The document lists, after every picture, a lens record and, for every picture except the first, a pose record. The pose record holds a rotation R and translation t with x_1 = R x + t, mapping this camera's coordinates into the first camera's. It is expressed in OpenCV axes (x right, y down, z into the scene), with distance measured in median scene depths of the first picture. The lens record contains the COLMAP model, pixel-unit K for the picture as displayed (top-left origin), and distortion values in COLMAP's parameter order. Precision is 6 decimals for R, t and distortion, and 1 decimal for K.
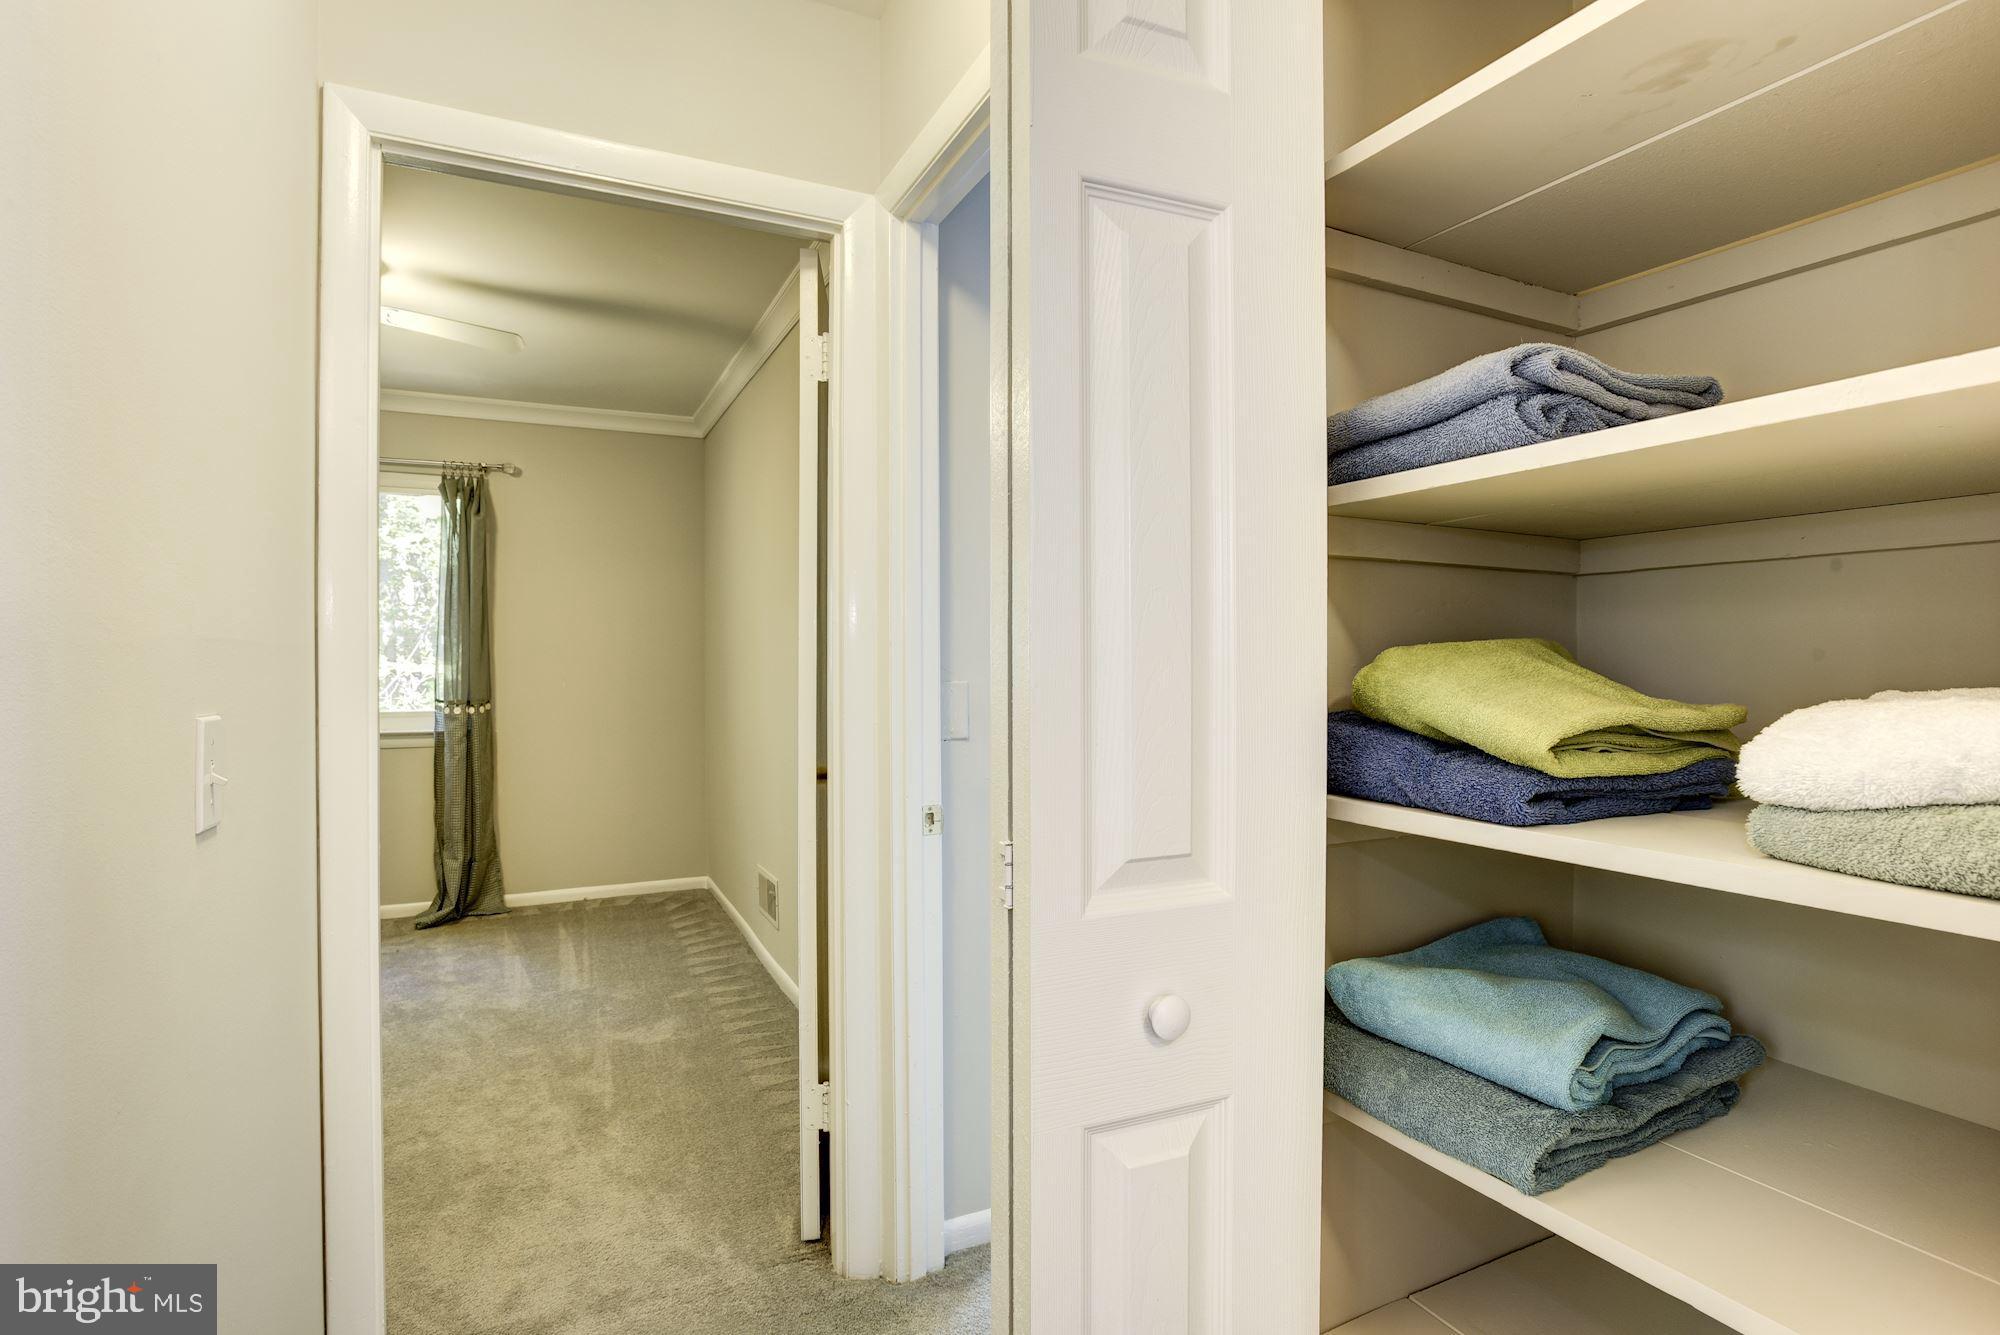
lens RADIAL K [[952.7, 0, 1002.8], [0, 952.7, 671.0], [0, 0, 1]] dist [-0.053958, 0.022798]
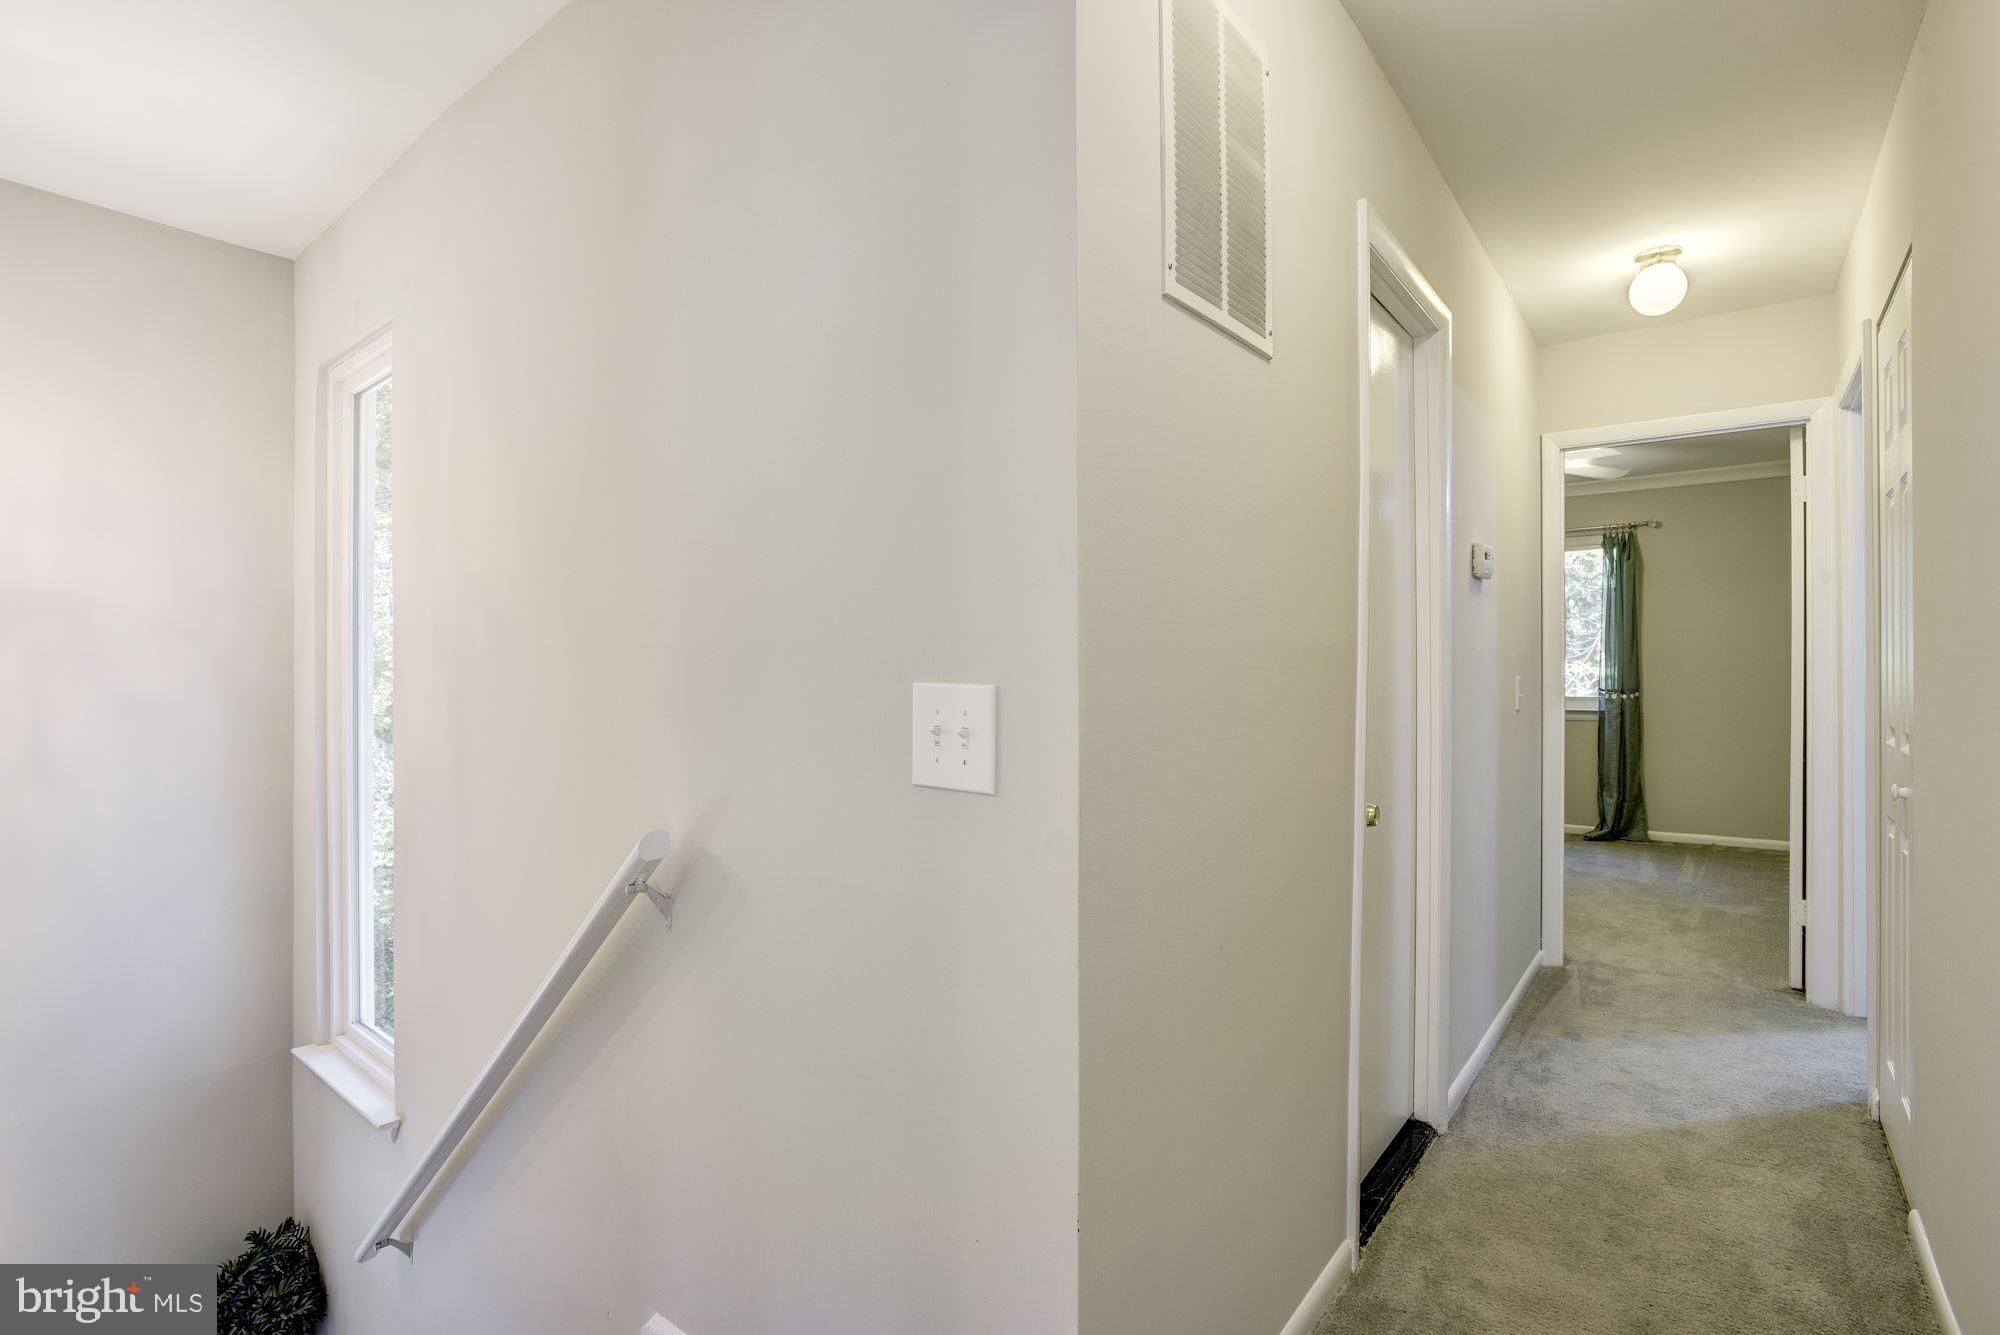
lens RADIAL K [[952.7, 0, 1002.8], [0, 952.7, 671.0], [0, 0, 1]] dist [-0.053958, 0.022798]
pose [[0.433523, -0.000408, -0.901142, 0.313335], [-0.004075, 0.999989, -0.002413, 0.010292], [0.901133, 0.004718, 0.433517, -0.483048]]
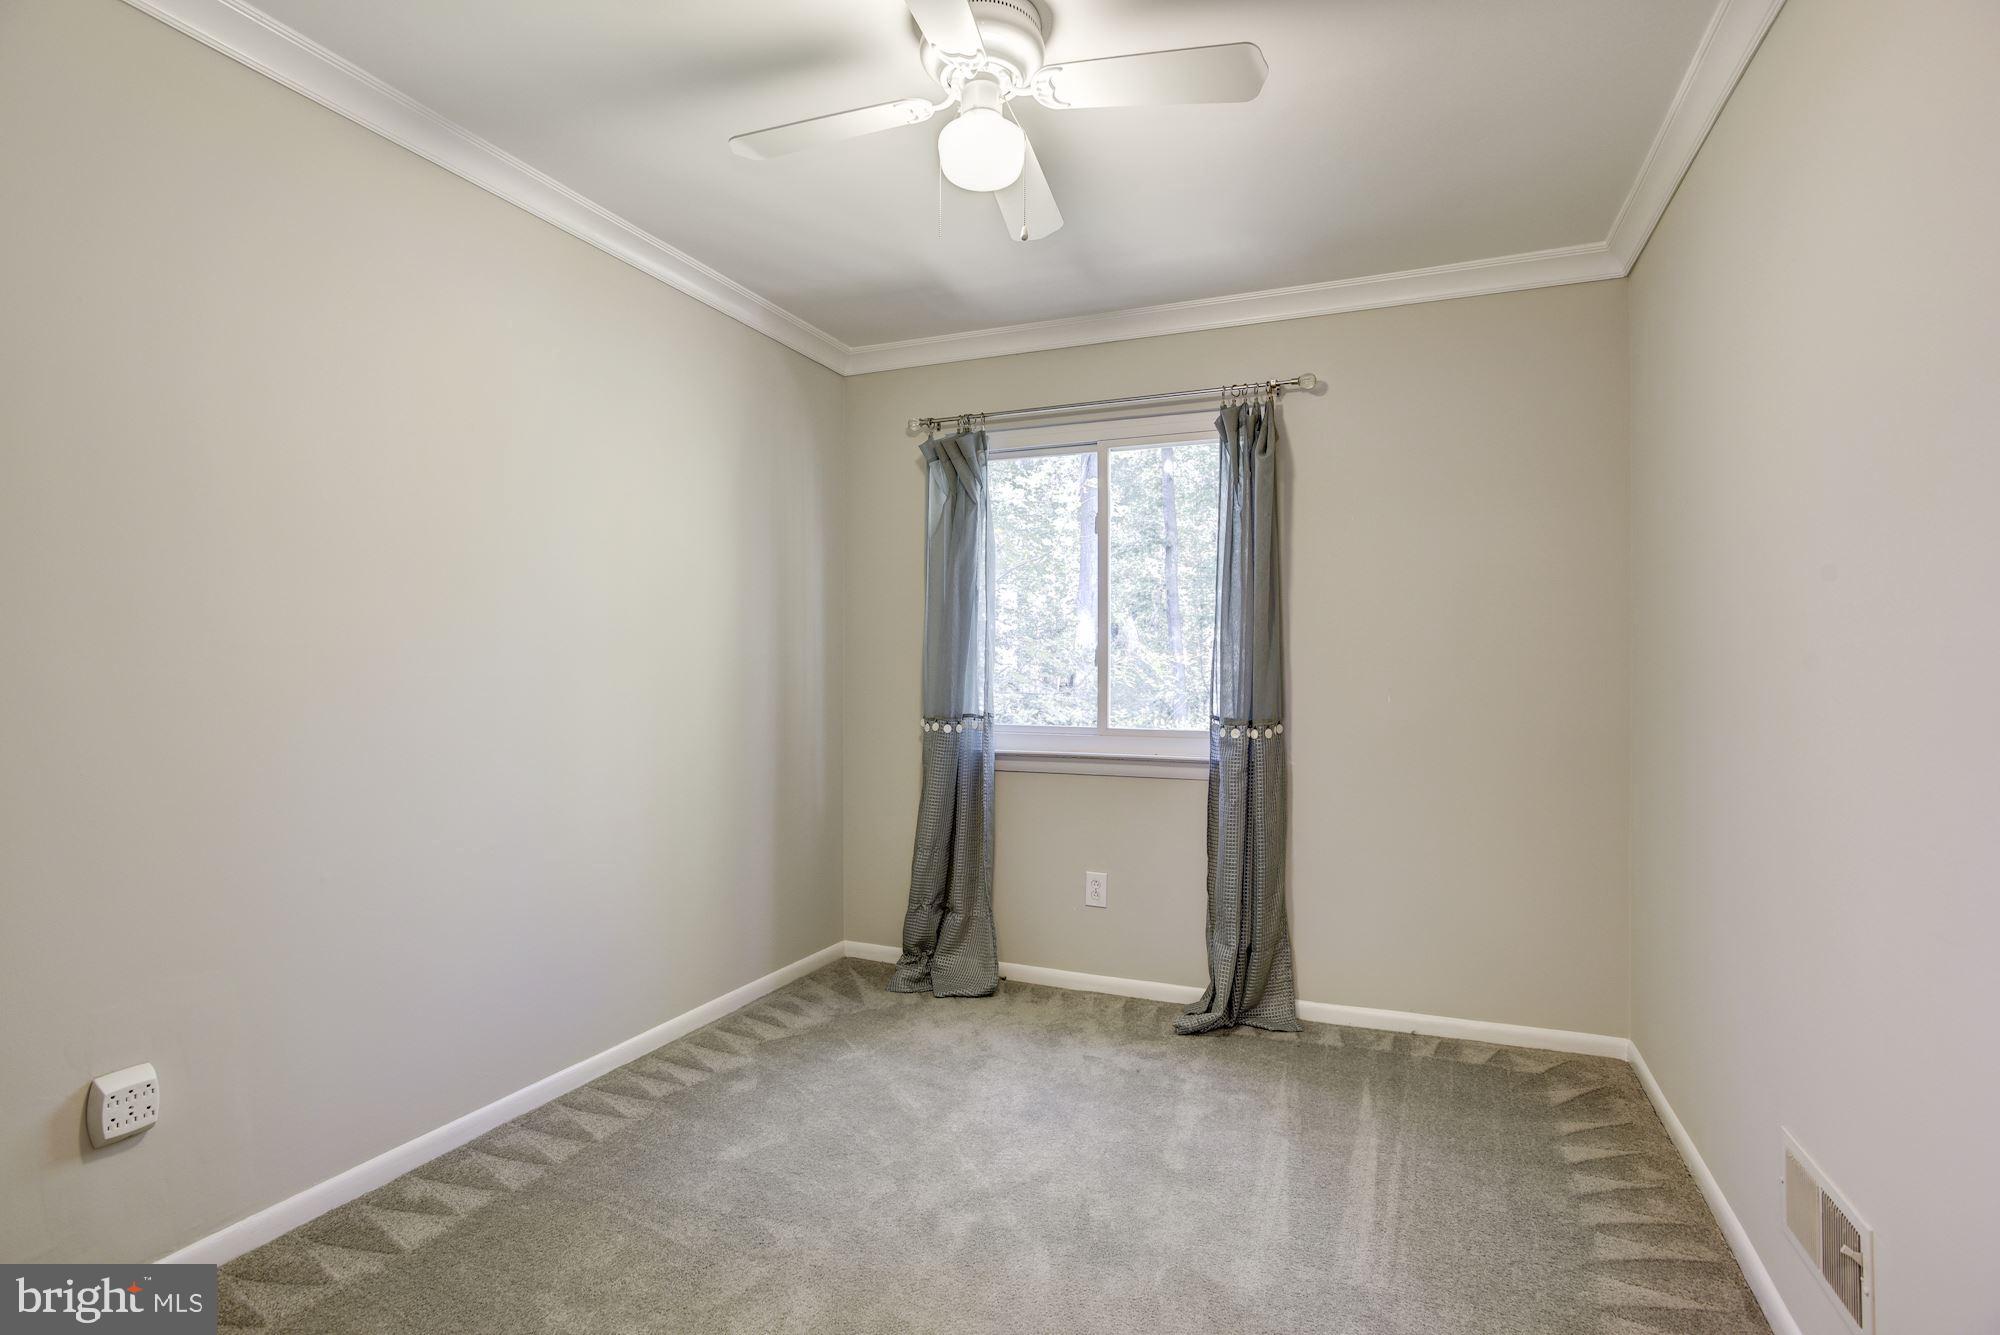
lens RADIAL K [[952.7, 0, 1002.8], [0, 952.7, 671.0], [0, 0, 1]] dist [-0.053958, 0.022798]
pose [[0.646726, 0.003748, -0.762713, -0.150193], [-0.010344, 0.999939, -0.003857, -0.000237], [0.762652, 0.010384, 0.646726, 0.403203]]
